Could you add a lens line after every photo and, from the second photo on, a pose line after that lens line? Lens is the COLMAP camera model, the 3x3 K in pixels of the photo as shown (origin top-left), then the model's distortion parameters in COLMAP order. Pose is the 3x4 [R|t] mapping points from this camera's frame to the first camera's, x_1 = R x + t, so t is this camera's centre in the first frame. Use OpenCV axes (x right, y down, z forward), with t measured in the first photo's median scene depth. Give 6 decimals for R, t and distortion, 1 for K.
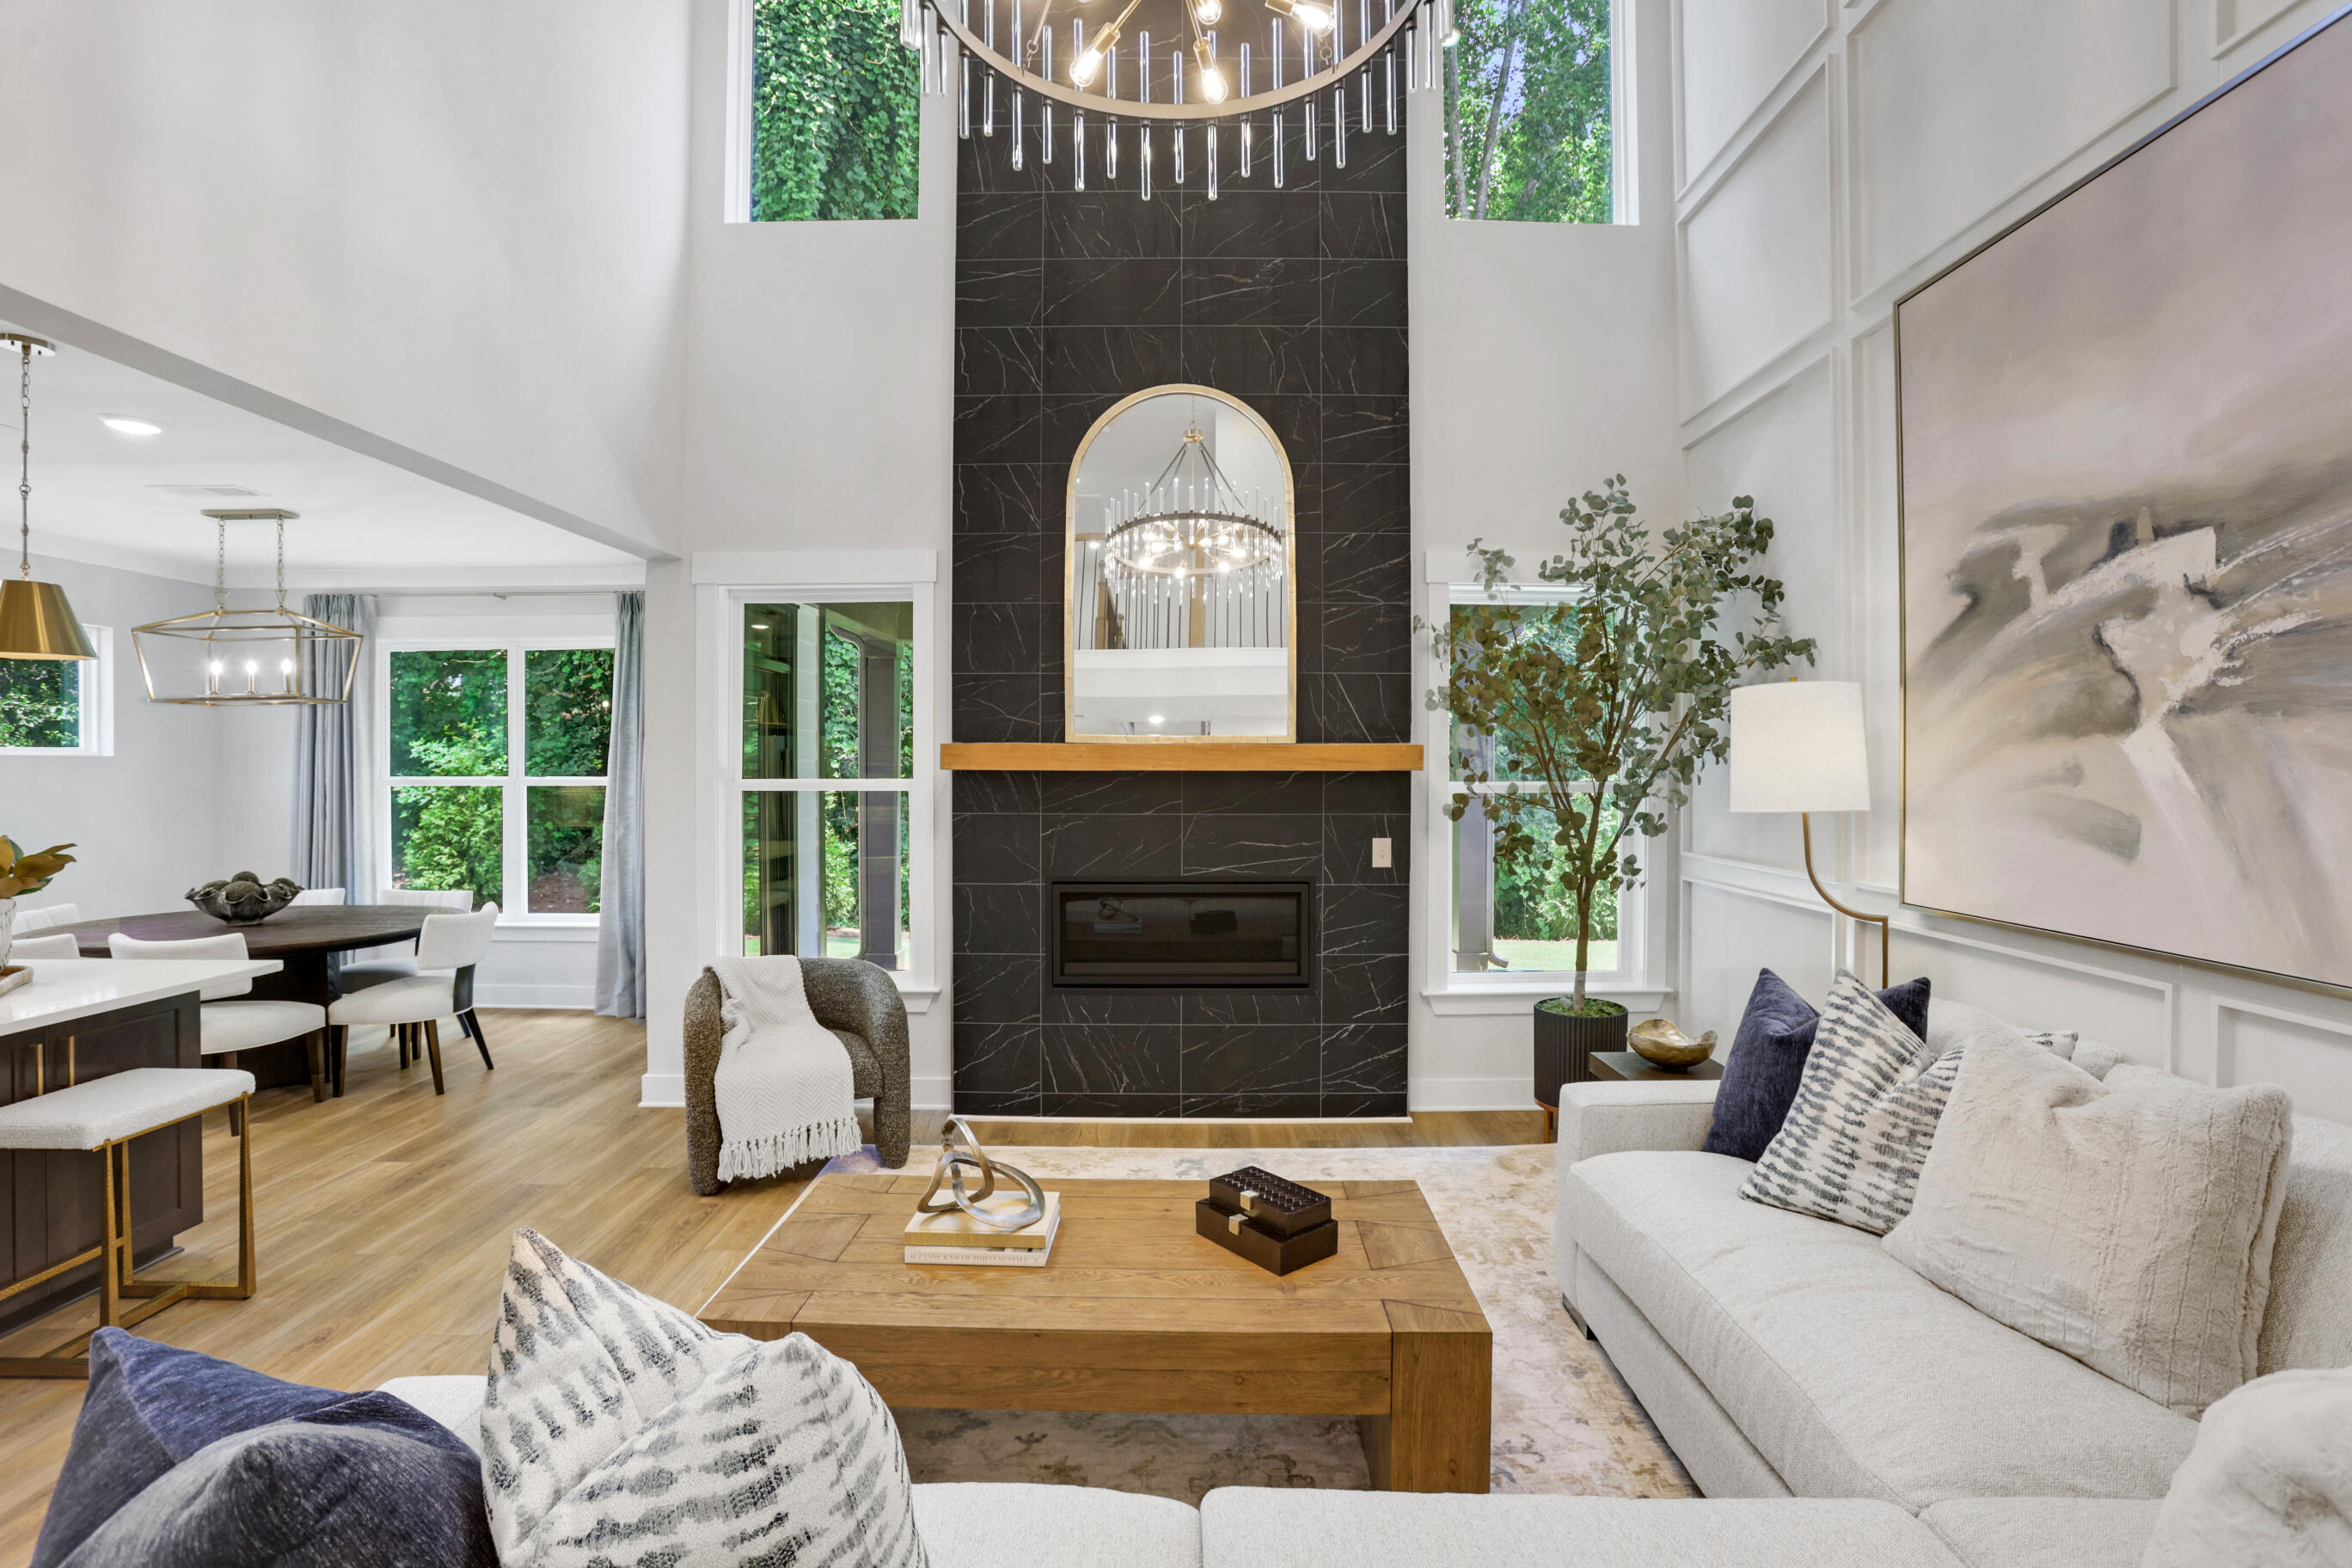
lens RADIAL K [[1075.1, 0, 1174.8], [0, 1075.1, 766.0], [0, 0, 1]] dist [-0.085812, 0.027800]
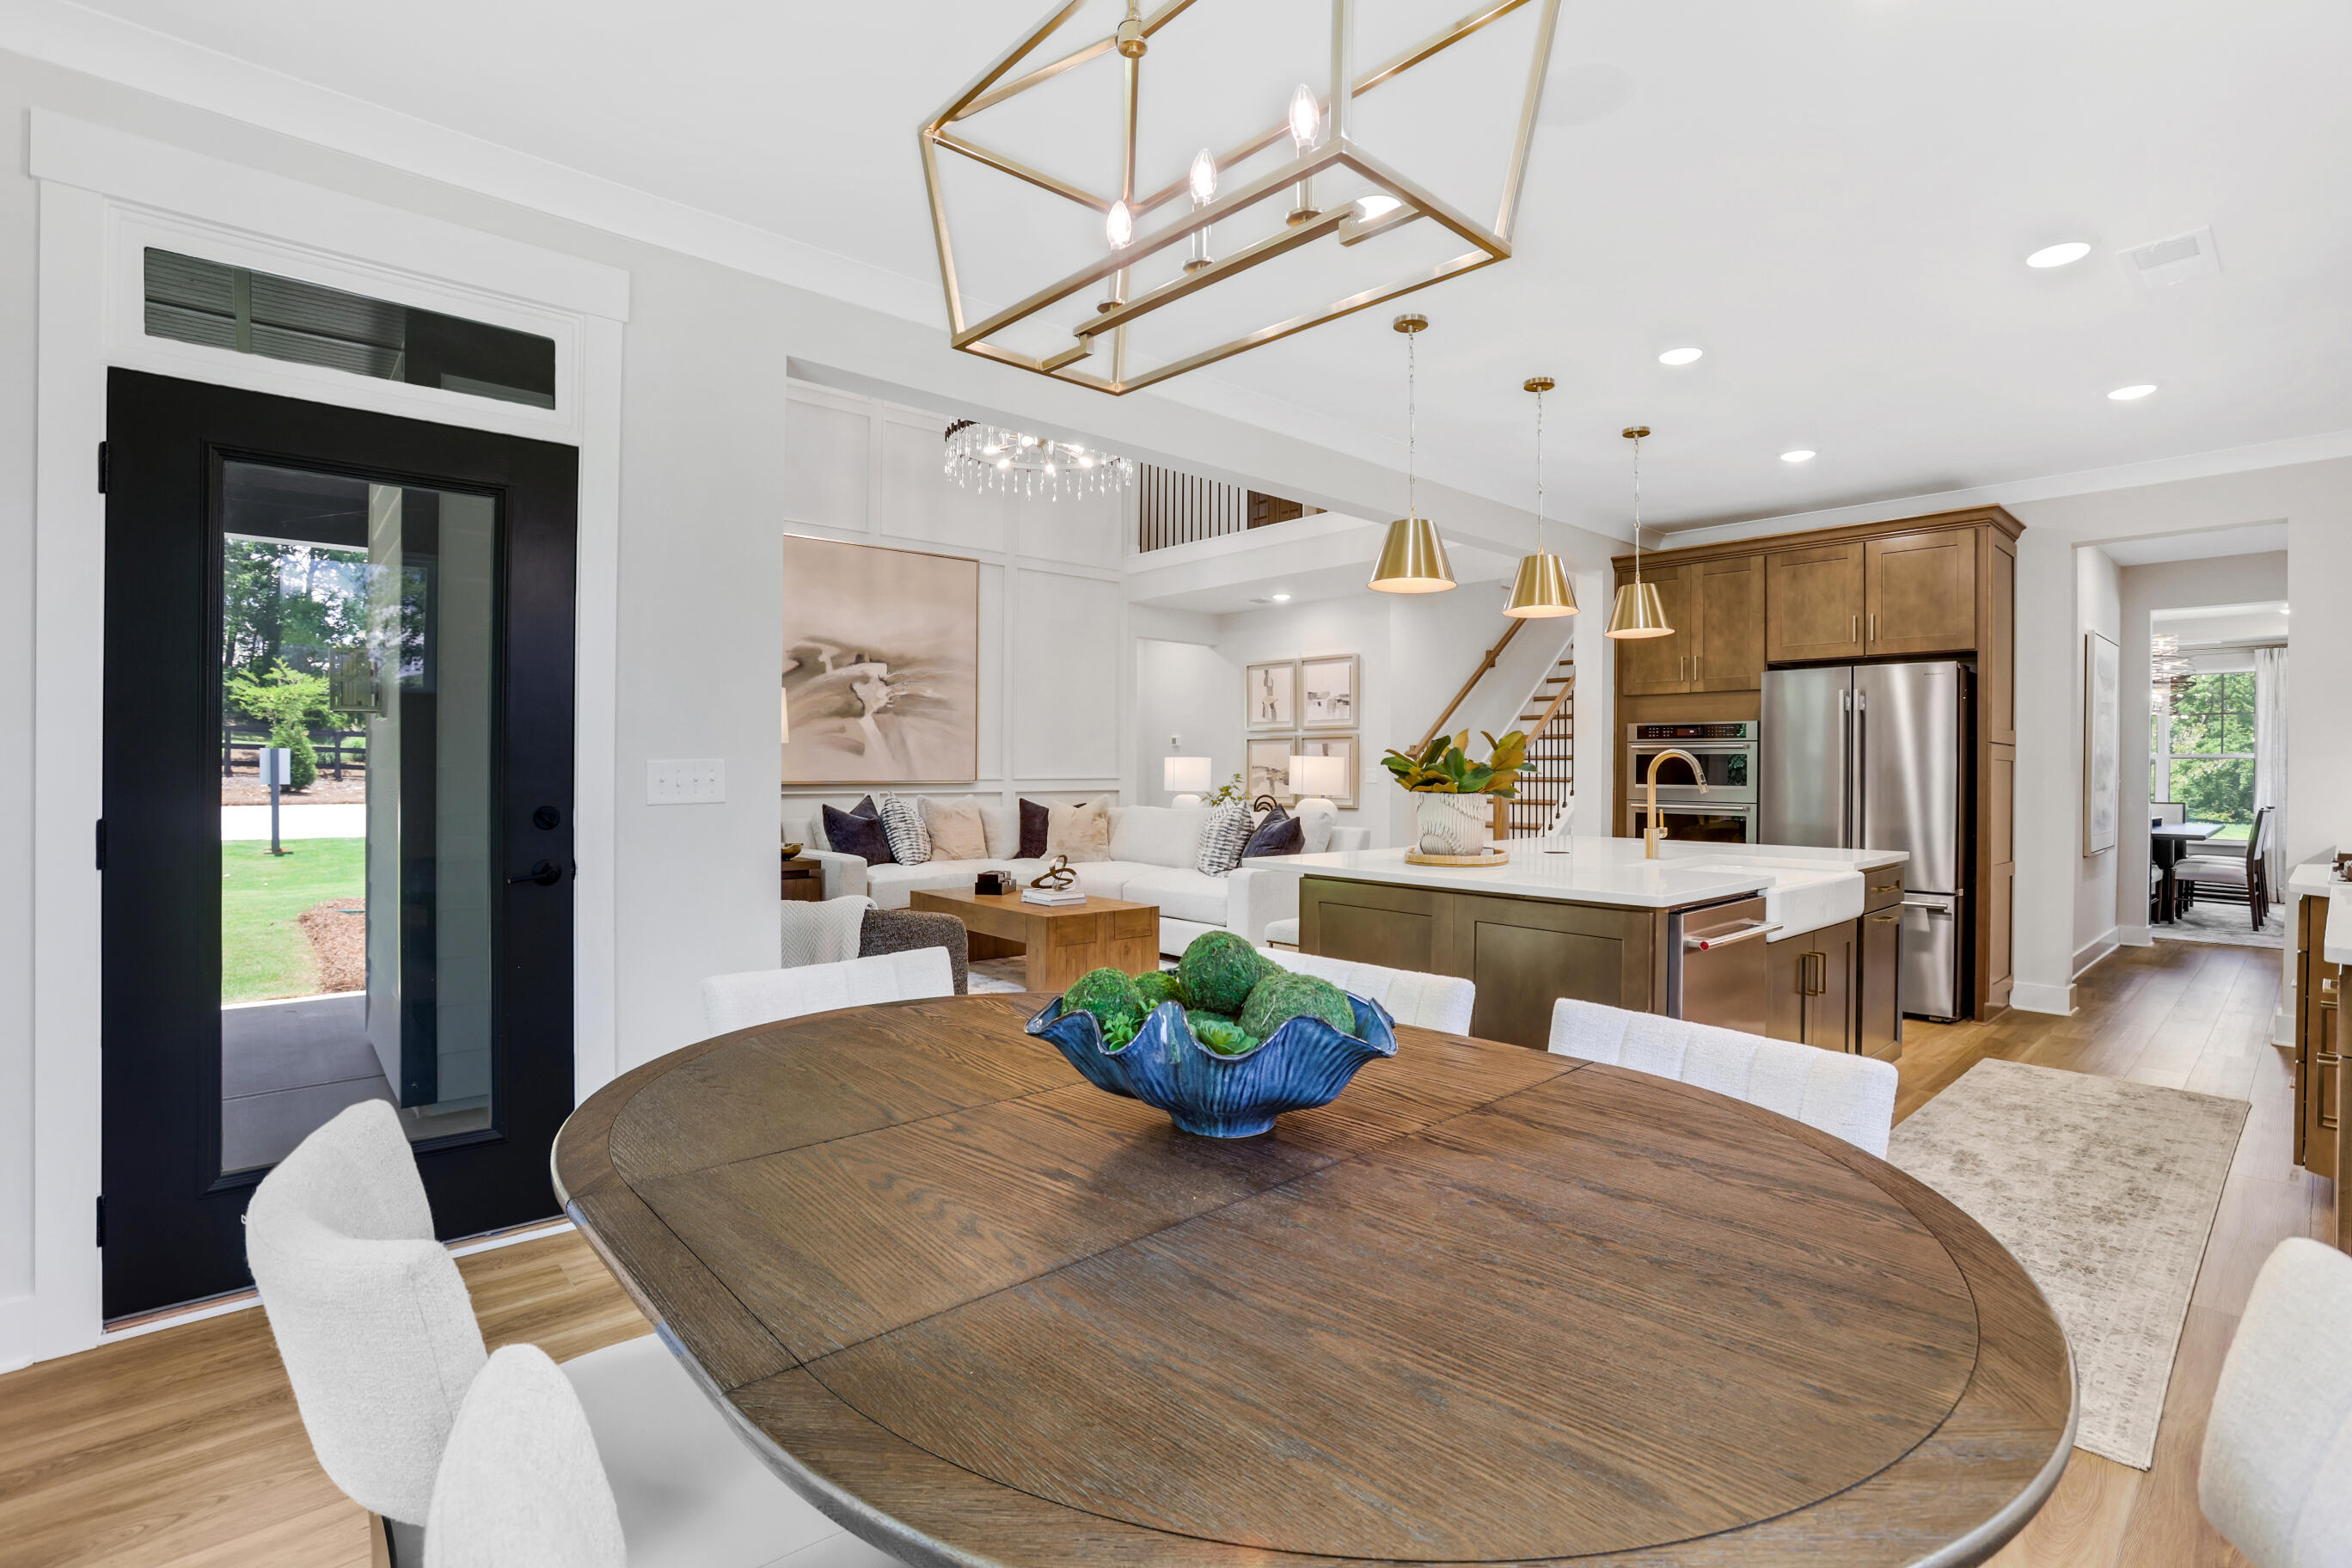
lens RADIAL K [[1075.1, 0, 1174.8], [0, 1075.1, 766.0], [0, 0, 1]] dist [-0.085812, 0.027800]
pose [[-0.670265, -0.003260, 0.742115, -1.213299], [-0.005199, 0.999986, -0.000303, 0.062927], [-0.742104, -0.004061, -0.670272, 1.327455]]
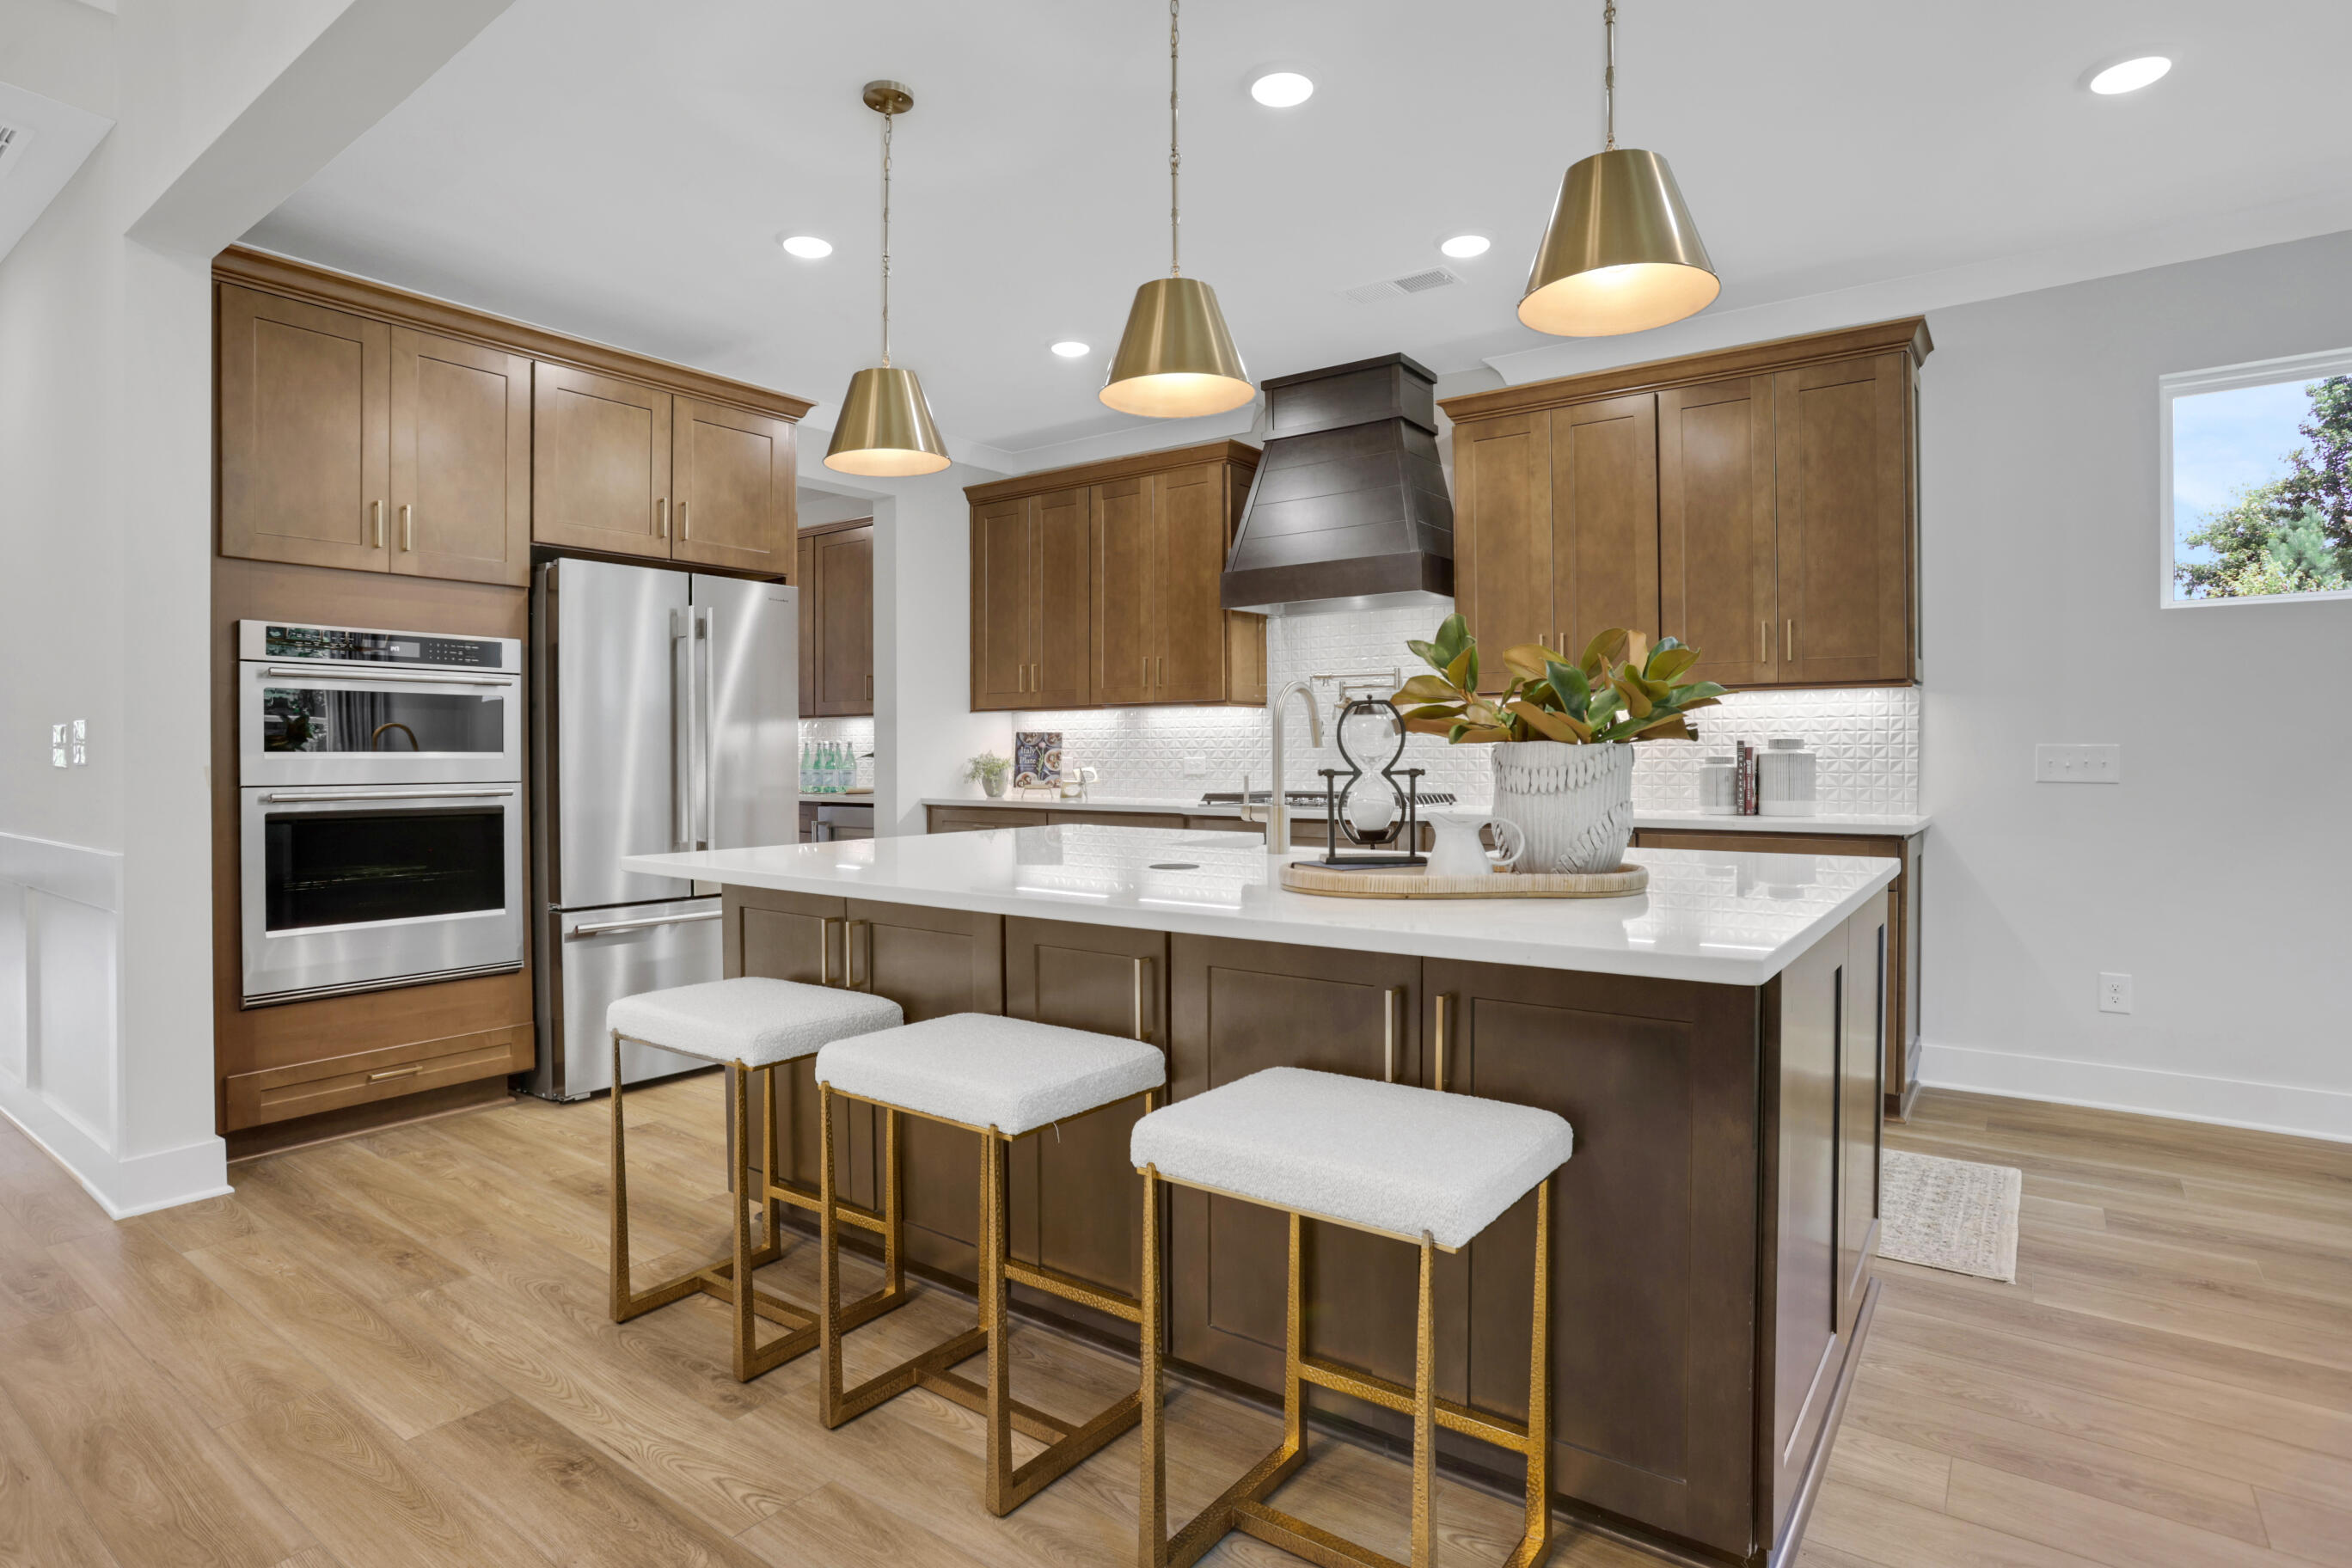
lens RADIAL K [[1192.6, 0, 1187.2], [0, 1192.6, 760.9], [0, 0, 1]] dist [0.000010, 0.002589]
pose [[-0.595205, 0.006093, -0.803551, -0.307026], [0.001023, 0.999976, 0.006825, 0.082823], [0.803573, 0.003240, -0.595197, 0.780959]]
